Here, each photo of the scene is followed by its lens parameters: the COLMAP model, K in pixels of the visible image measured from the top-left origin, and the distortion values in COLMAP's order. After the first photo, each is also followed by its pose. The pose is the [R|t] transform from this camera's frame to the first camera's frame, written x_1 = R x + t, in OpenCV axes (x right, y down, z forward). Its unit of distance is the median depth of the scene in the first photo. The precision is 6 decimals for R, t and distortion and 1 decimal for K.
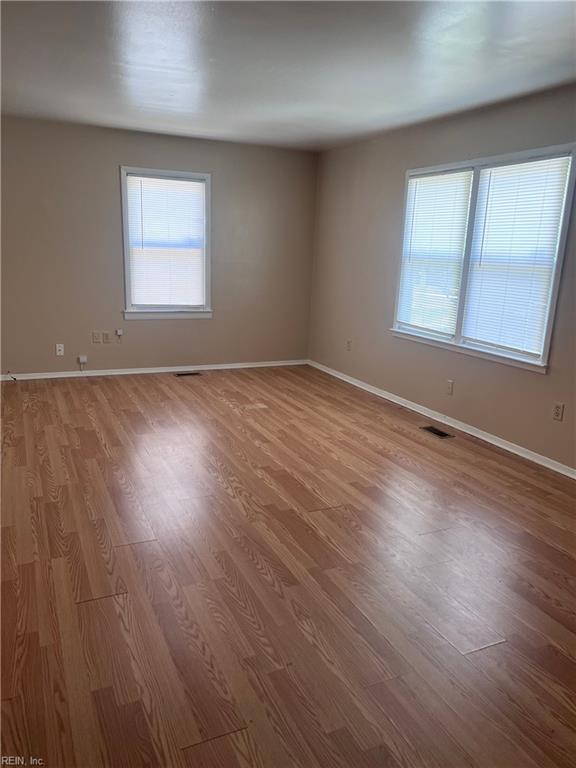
lens RADIAL K [[576.2, 0, 279.8], [0, 576.2, 386.6], [0, 0, 1]] dist [0.077424, -0.088508]
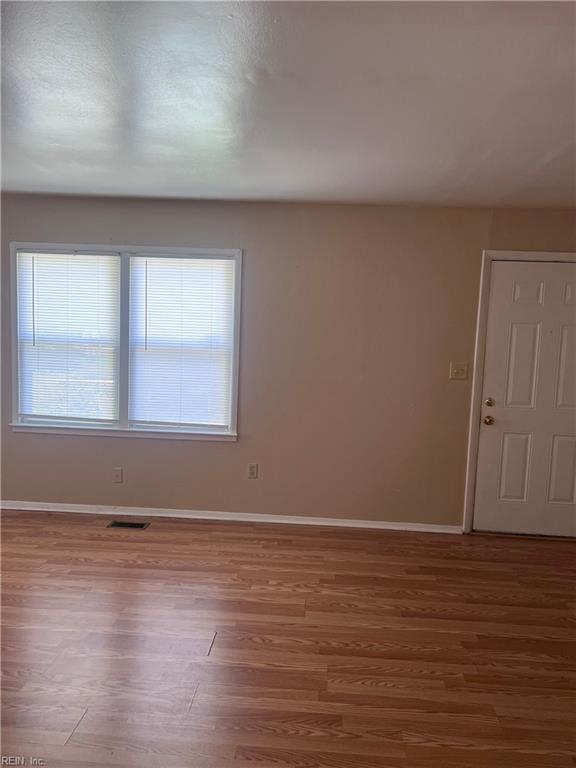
lens RADIAL K [[576.2, 0, 279.8], [0, 576.2, 386.6], [0, 0, 1]] dist [0.077424, -0.088508]
pose [[0.481770, -0.105693, 0.869900, -0.425844], [0.190412, 0.981607, 0.013811, -0.113435], [-0.855360, 0.158985, 0.493034, 0.313306]]
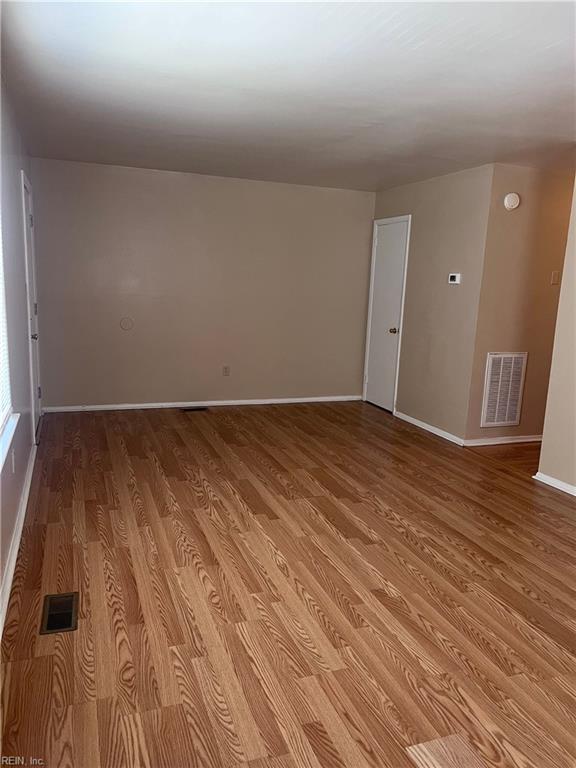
lens RADIAL K [[576.2, 0, 279.8], [0, 576.2, 386.6], [0, 0, 1]] dist [0.077424, -0.088508]
pose [[-0.994067, -0.086415, 0.066054, 0.059515], [-0.052176, 0.911703, 0.407524, -0.352034], [-0.095437, 0.401660, -0.910802, 1.461862]]
